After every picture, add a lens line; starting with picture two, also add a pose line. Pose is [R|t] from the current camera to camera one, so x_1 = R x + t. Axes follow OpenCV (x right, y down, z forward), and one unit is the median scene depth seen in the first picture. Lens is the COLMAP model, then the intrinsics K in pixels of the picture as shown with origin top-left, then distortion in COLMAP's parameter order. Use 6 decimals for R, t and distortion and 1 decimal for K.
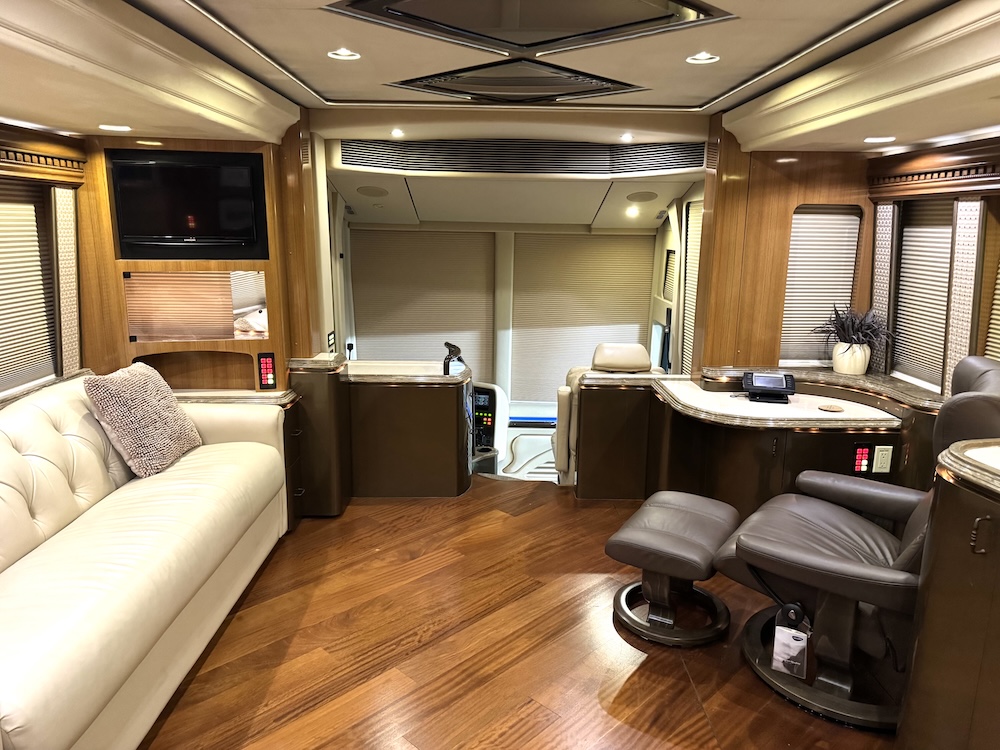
lens RADIAL K [[711.8, 0, 499.3], [0, 711.8, 379.0], [0, 0, 1]] dist [0.051331, -0.058914]
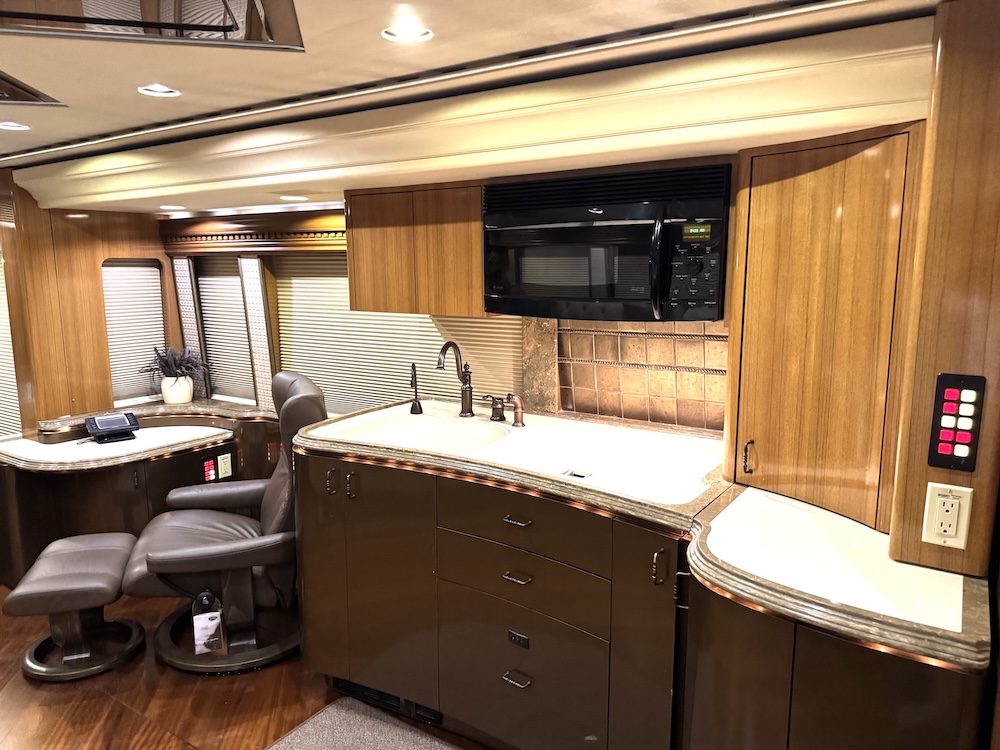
lens RADIAL K [[711.8, 0, 499.3], [0, 711.8, 379.0], [0, 0, 1]] dist [0.051331, -0.058914]
pose [[0.571444, -0.141724, 0.808310, -0.146989], [0.184136, 0.982003, 0.042001, 0.001133], [-0.799716, 0.124837, 0.587257, -0.095359]]
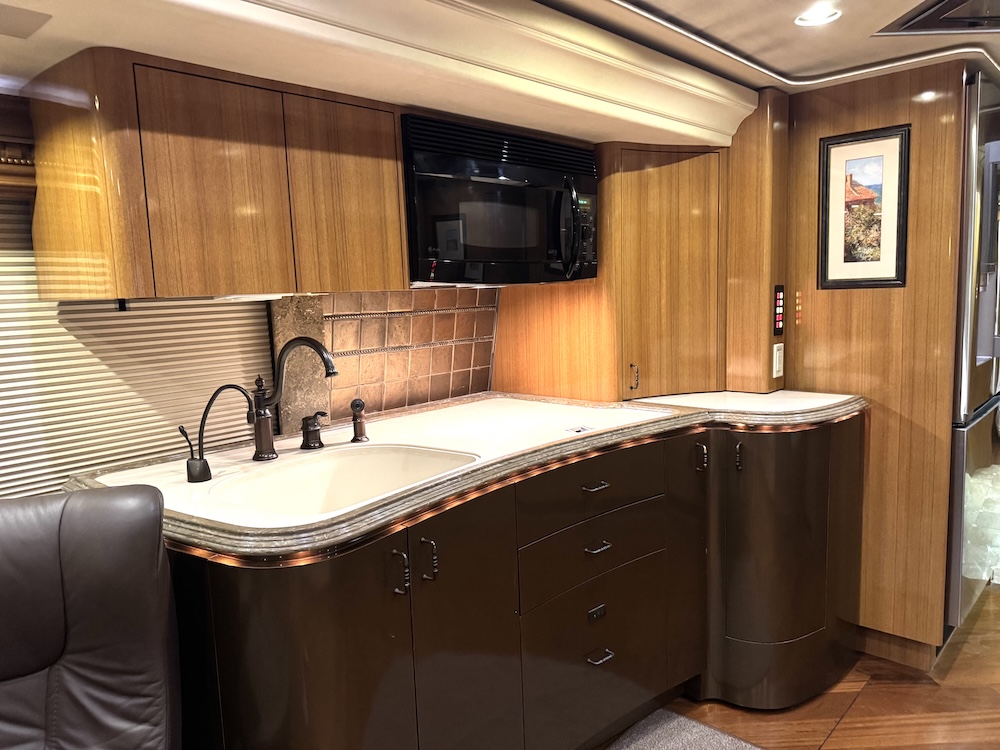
lens RADIAL K [[701.5, 0, 500.3], [0, 701.5, 377.5], [0, 0, 1]] dist [0.045536, -0.063587]
pose [[-0.725311, -0.071719, 0.684676, -0.000496], [0.173360, 0.943479, 0.282478, -0.100057], [-0.666236, 0.323580, -0.671882, 0.608327]]
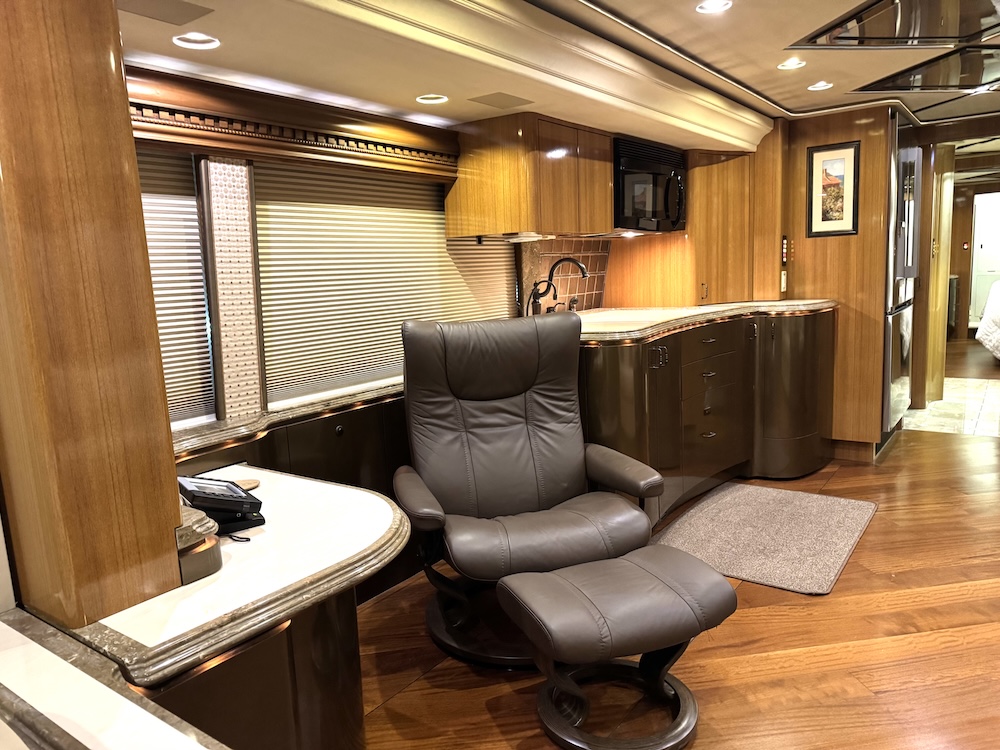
lens RADIAL K [[701.5, 0, 500.3], [0, 701.5, 377.5], [0, 0, 1]] dist [0.045536, -0.063587]
pose [[-0.798092, -0.063785, 0.599150, -0.053712], [0.165819, 0.932733, 0.320176, -0.172428], [-0.579270, 0.354881, -0.733830, 1.128609]]
